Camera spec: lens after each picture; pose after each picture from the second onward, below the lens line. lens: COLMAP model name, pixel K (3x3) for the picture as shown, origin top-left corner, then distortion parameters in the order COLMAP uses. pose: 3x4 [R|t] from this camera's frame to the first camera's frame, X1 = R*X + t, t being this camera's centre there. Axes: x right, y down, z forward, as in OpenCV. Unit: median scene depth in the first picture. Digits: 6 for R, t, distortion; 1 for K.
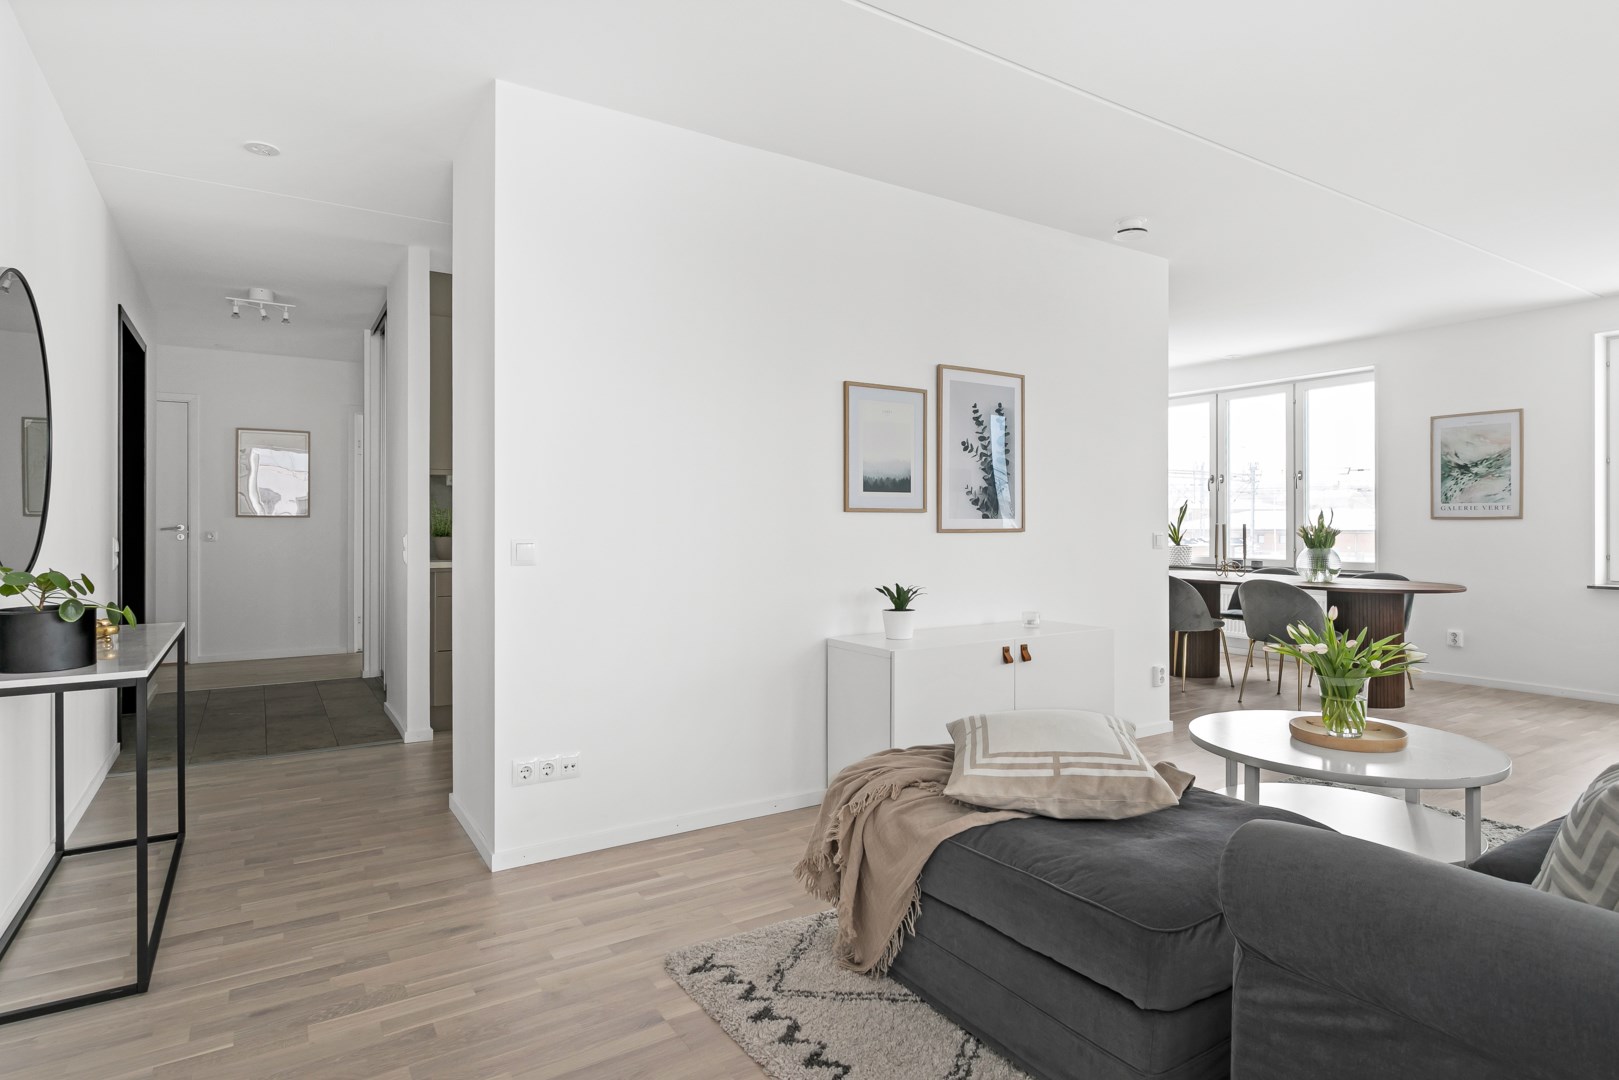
lens RADIAL K [[877.2, 0, 804.8], [0, 877.2, 524.4], [0, 0, 1]] dist [-0.001227, -0.000131]
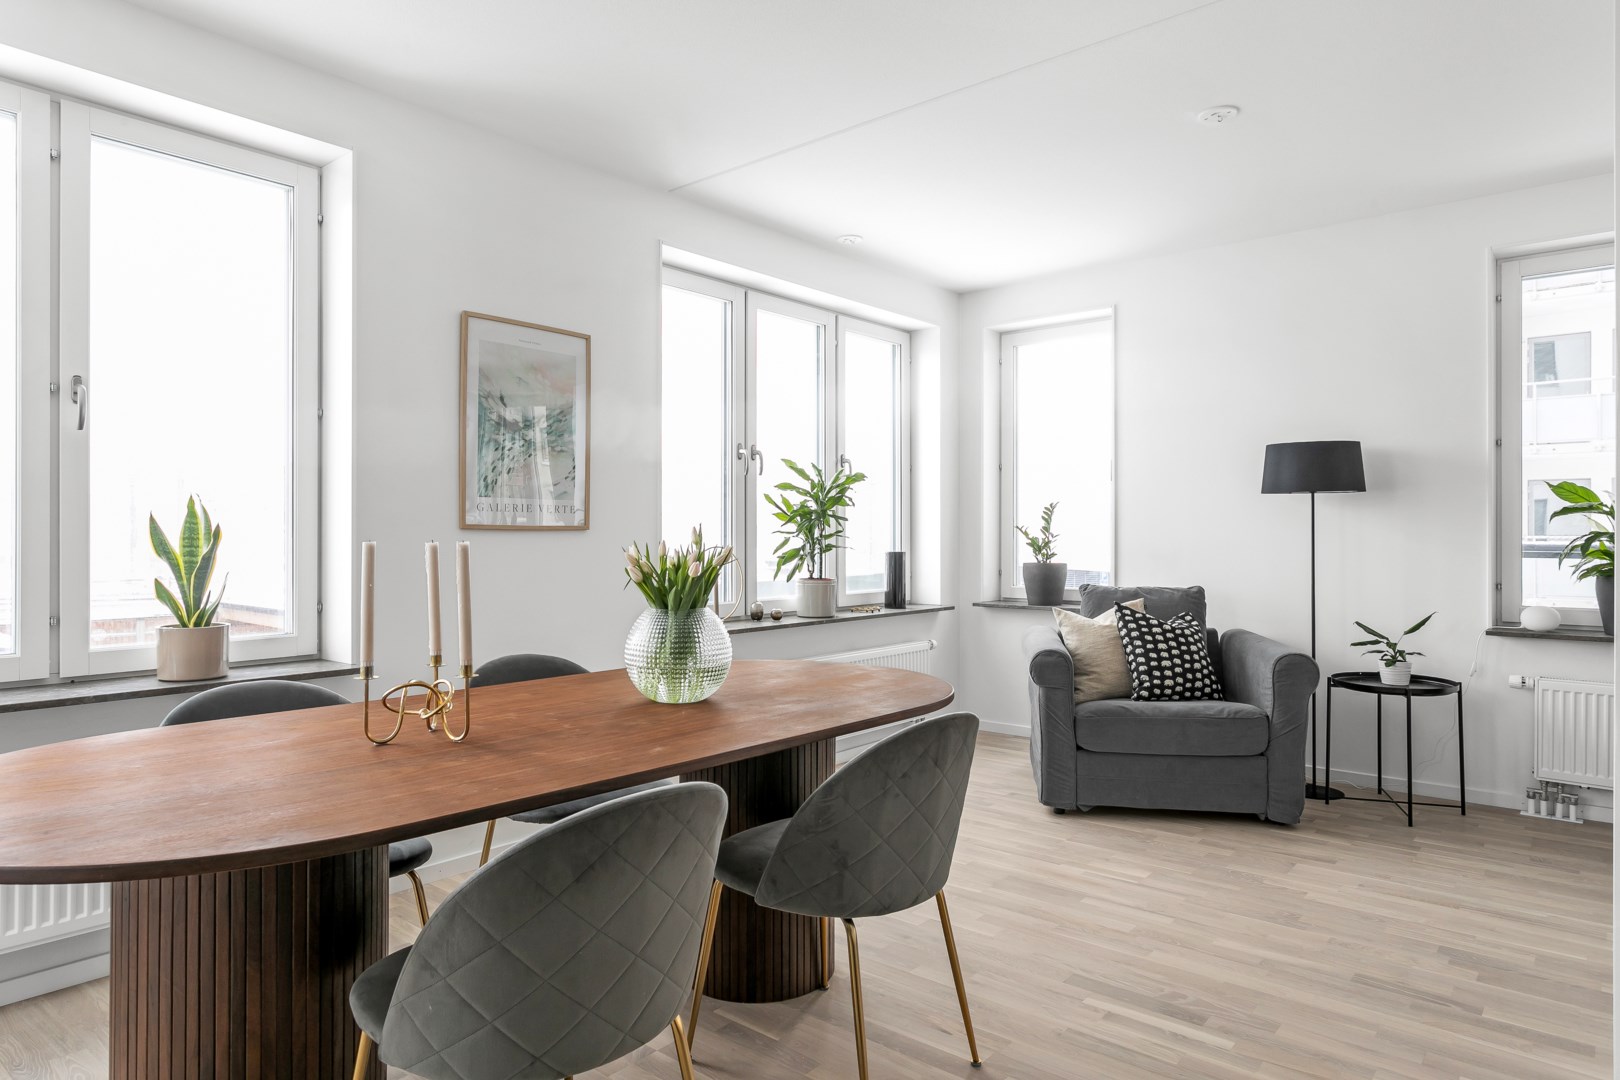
lens RADIAL K [[982.8, 0, 808.7], [0, 982.8, 518.5], [0, 0, 1]] dist [-0.002706, 0.000140]
pose [[-0.293949, 0.009545, 0.955773, 0.256642], [-0.007033, 0.999901, -0.012149, -0.010698], [-0.955795, -0.010293, -0.293853, 1.574086]]
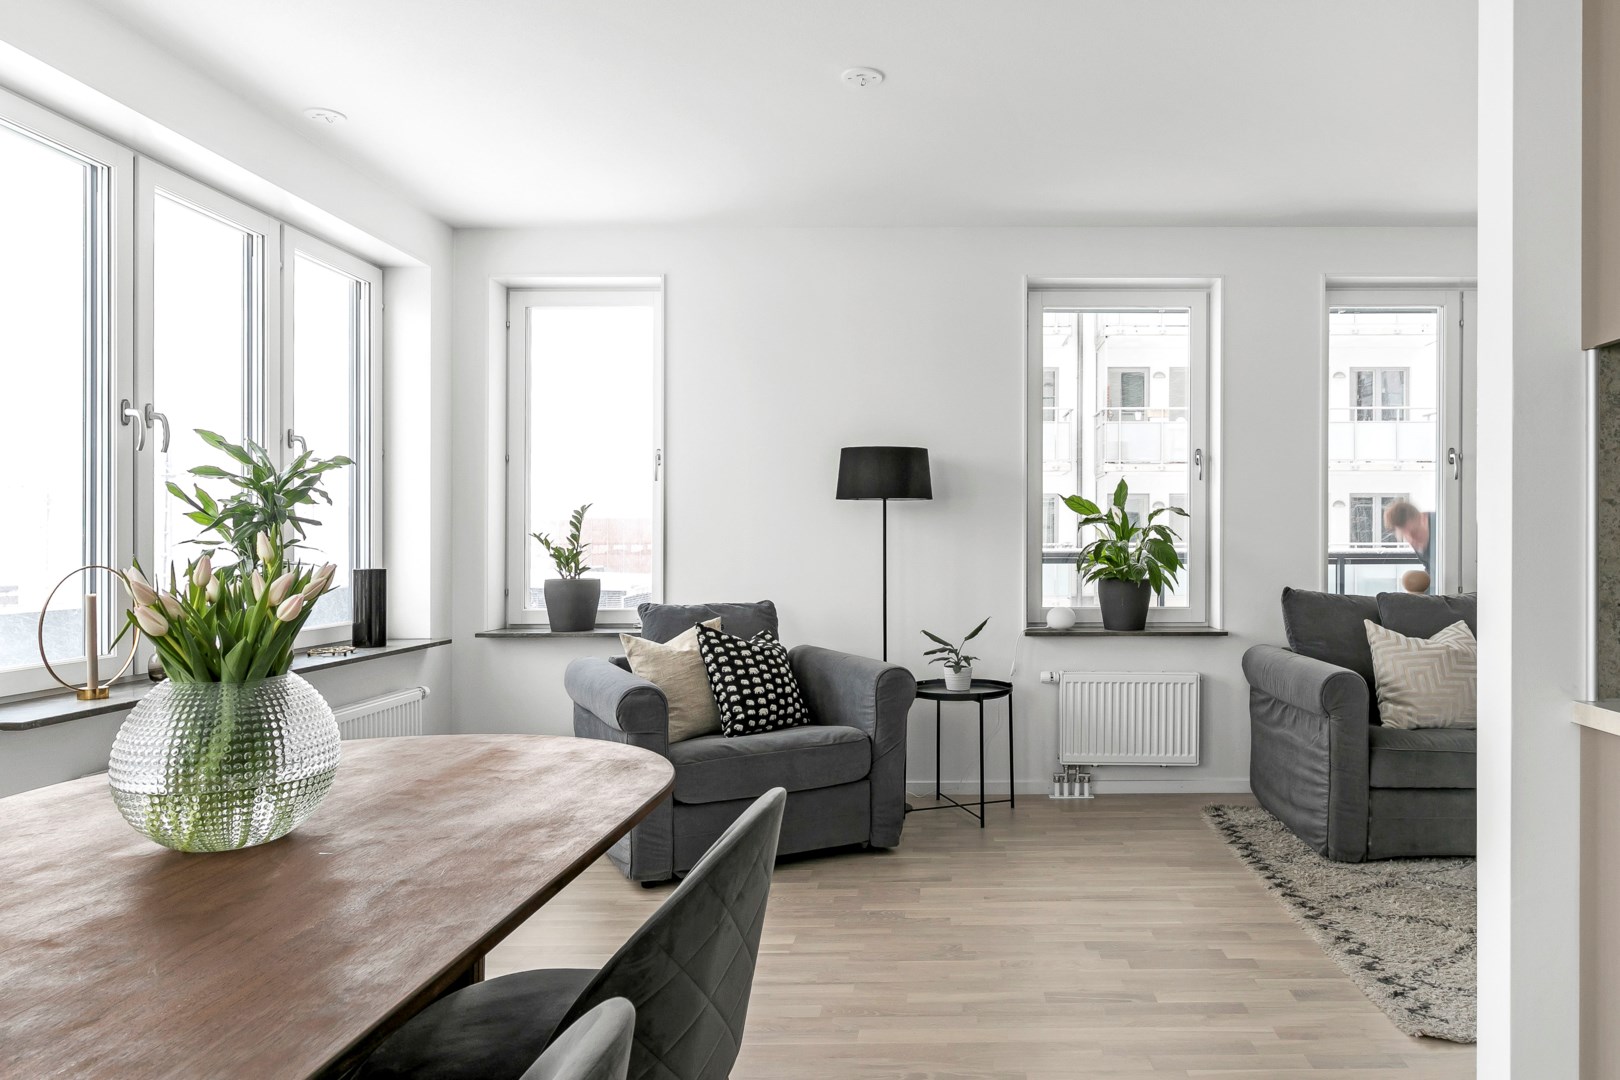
lens RADIAL K [[1073.6, 0, 961.8], [0, 1073.6, 533.1], [0, 0, 1]] dist [-0.001049, 0.001499]
pose [[-0.847187, 0.001372, 0.531292, 0.453300], [-0.004529, 0.999942, -0.009804, -0.009629], [-0.531275, -0.010712, -0.847132, 1.653247]]
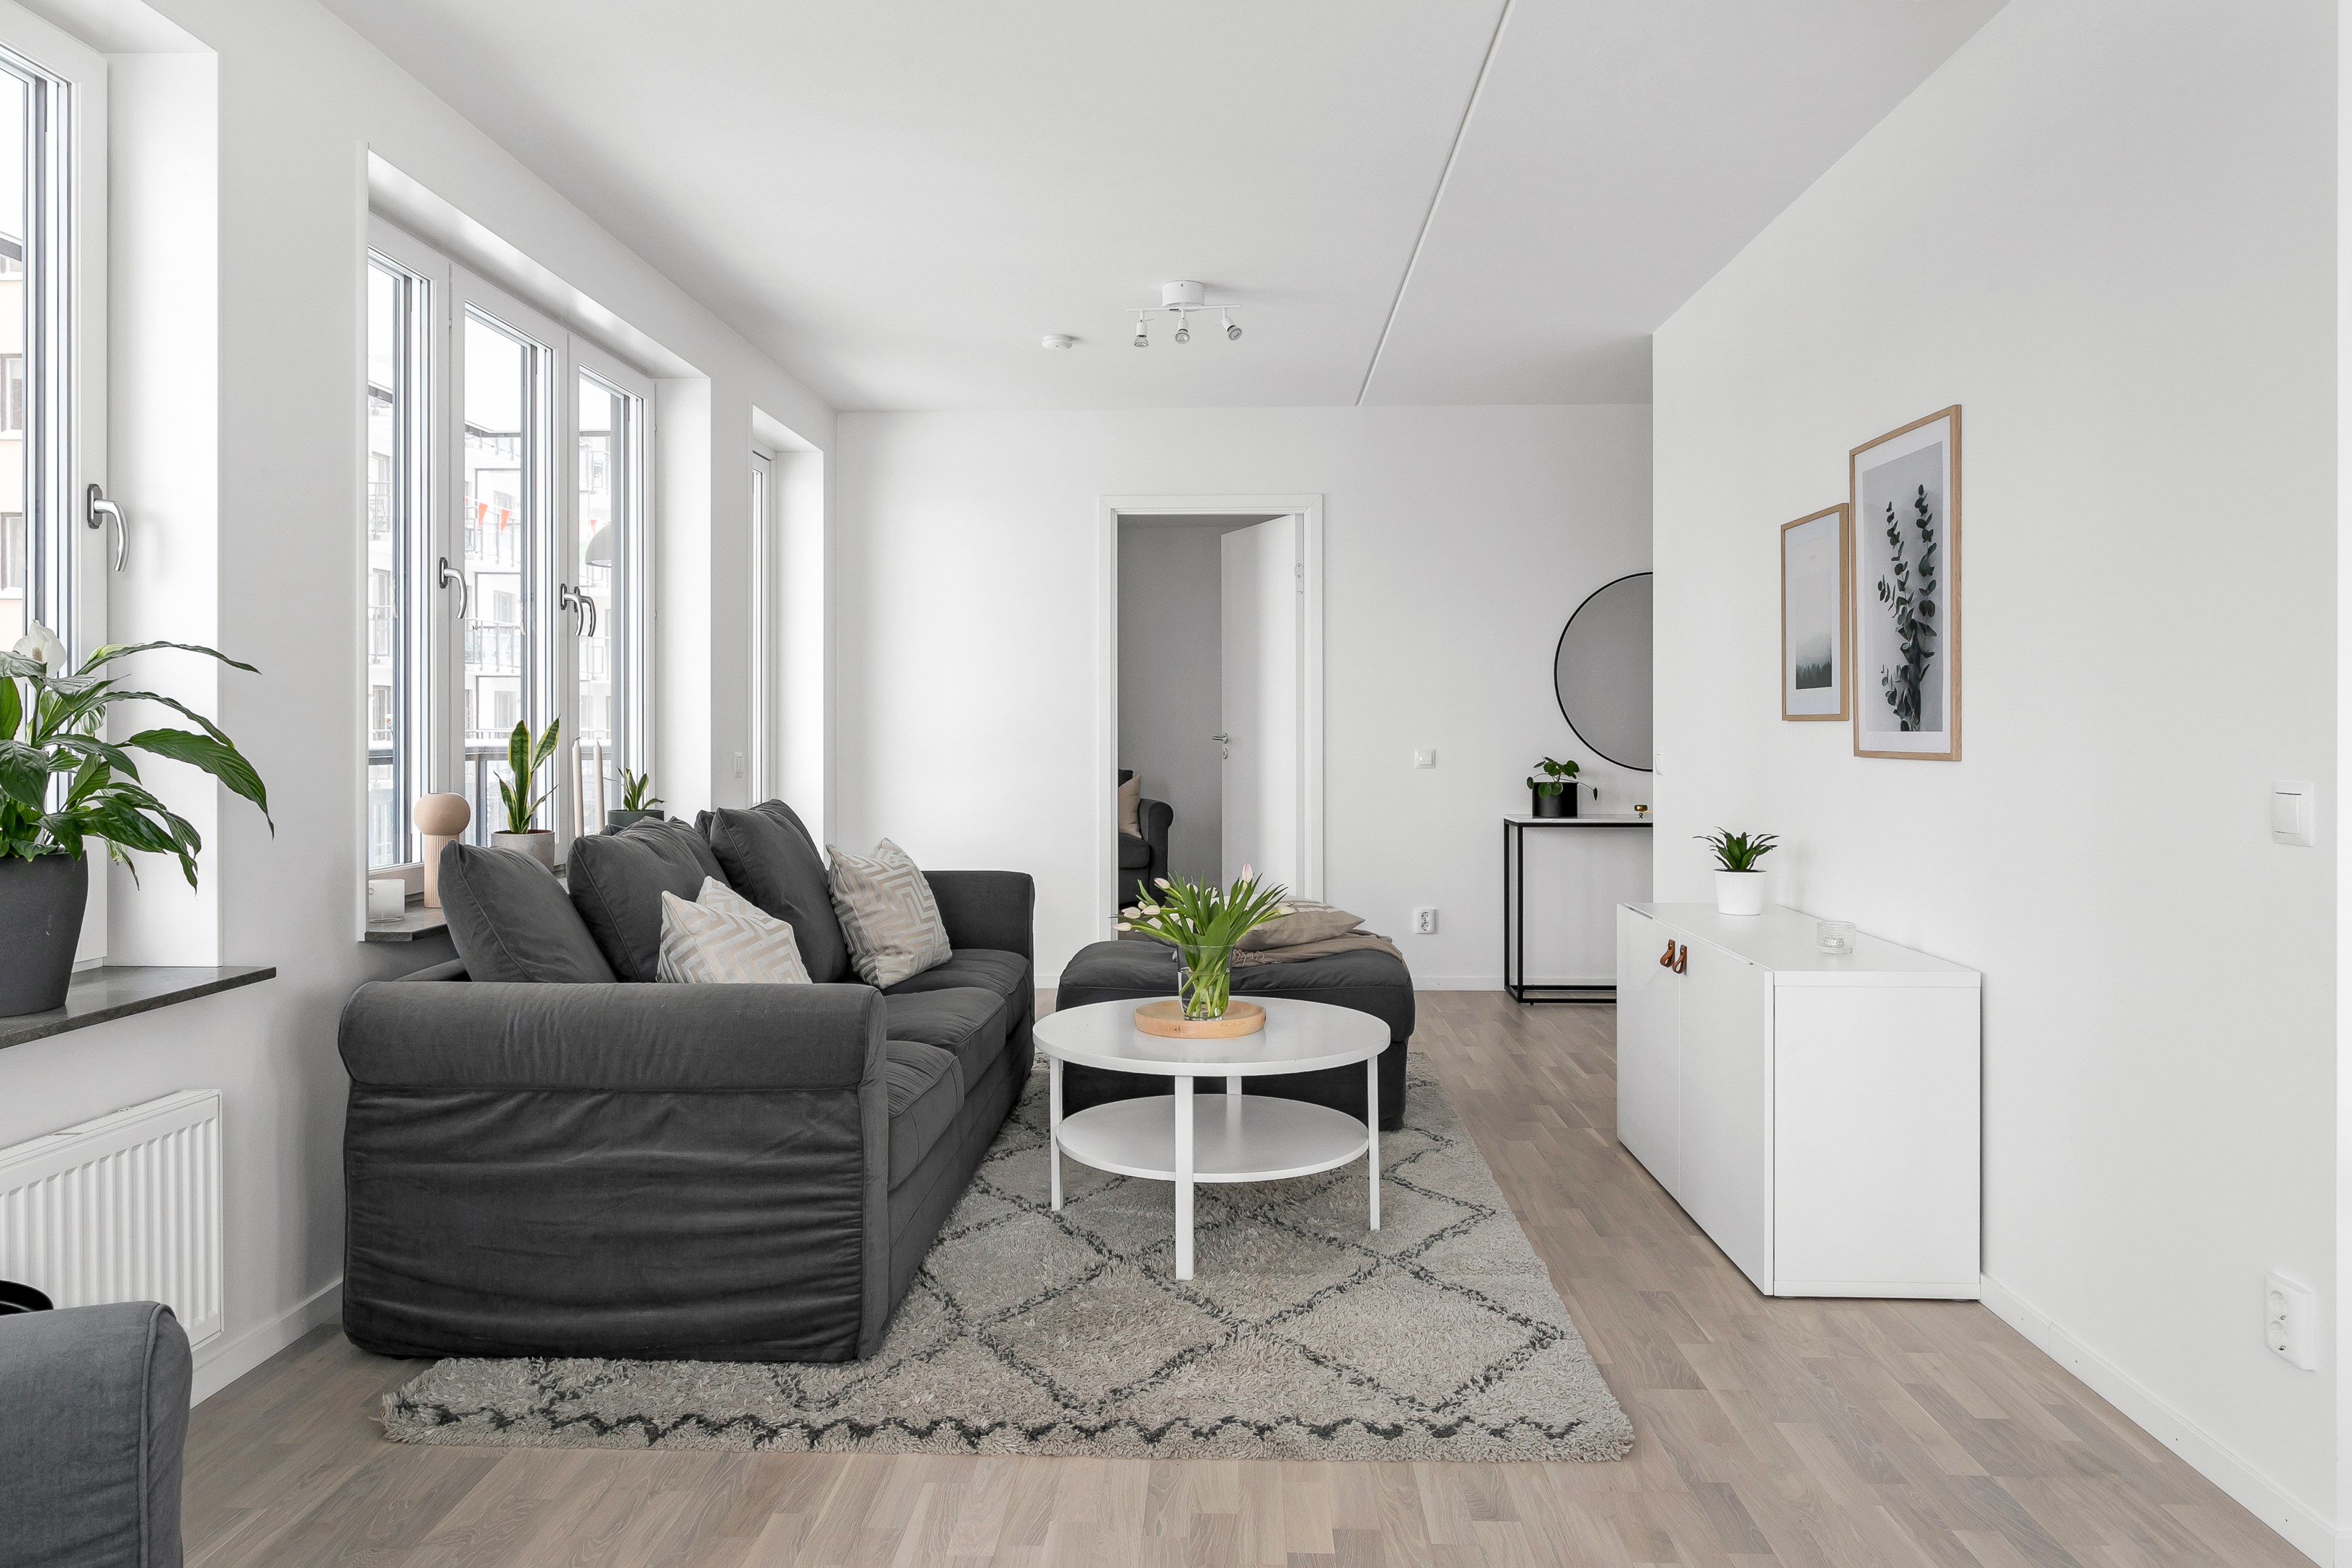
lens RADIAL K [[1628.2, 0, 1129.4], [0, 1628.2, 731.8], [0, 0, 1]] dist [-0.000232, 0.004466]
pose [[-0.589868, 0.009540, -0.807443, 1.205201], [0.010421, 0.999937, 0.004202, -0.014553], [0.807432, -0.005935, -0.589931, 1.195654]]
